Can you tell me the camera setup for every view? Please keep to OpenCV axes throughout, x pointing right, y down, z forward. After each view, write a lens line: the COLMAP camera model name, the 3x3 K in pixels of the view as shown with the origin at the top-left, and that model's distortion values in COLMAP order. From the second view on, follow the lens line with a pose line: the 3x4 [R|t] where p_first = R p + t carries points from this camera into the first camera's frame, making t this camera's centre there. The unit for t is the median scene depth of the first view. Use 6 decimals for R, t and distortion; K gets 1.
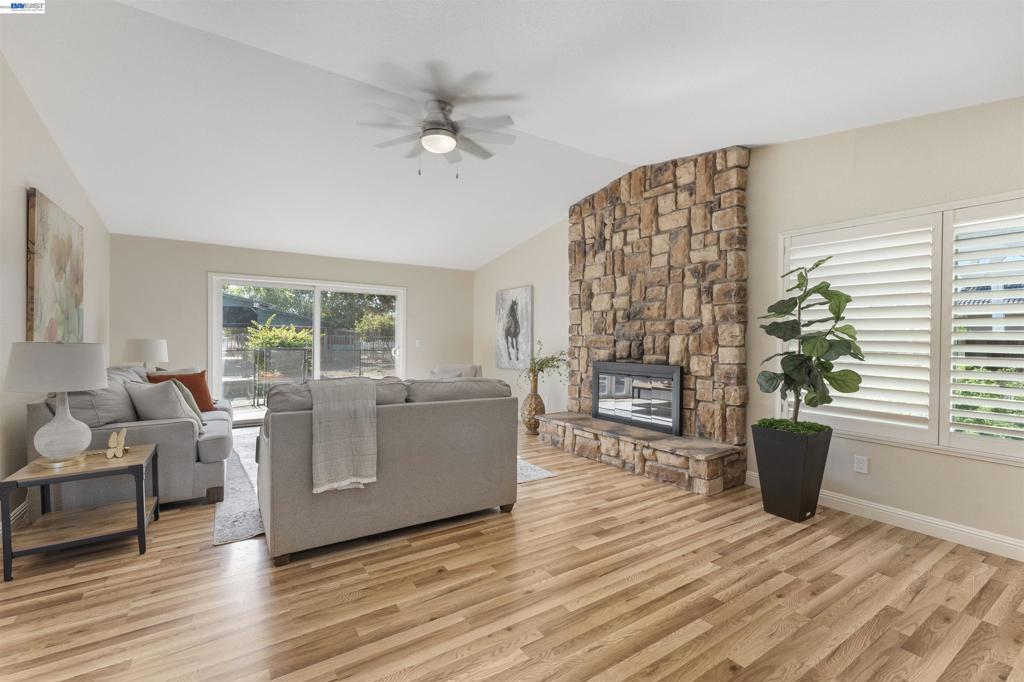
lens RADIAL K [[416.0, 0, 491.3], [0, 416.0, 338.0], [0, 0, 1]] dist [-0.000248, -0.000219]
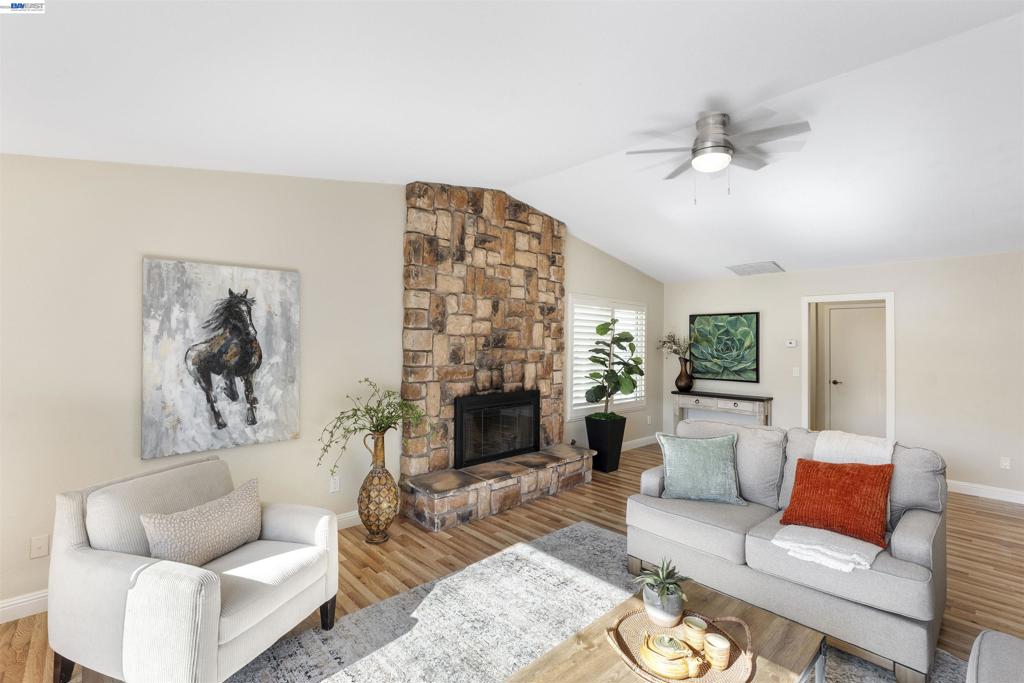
lens RADIAL K [[472.6, 0, 512.0], [0, 472.6, 341.5], [0, 0, 1]] dist [-0.000471, 0.000004]
pose [[-0.188480, -0.000467, 0.982077, -0.712416], [-0.007066, 0.999975, -0.000881, -0.056473], [-0.982052, -0.007105, -0.188479, 1.149075]]
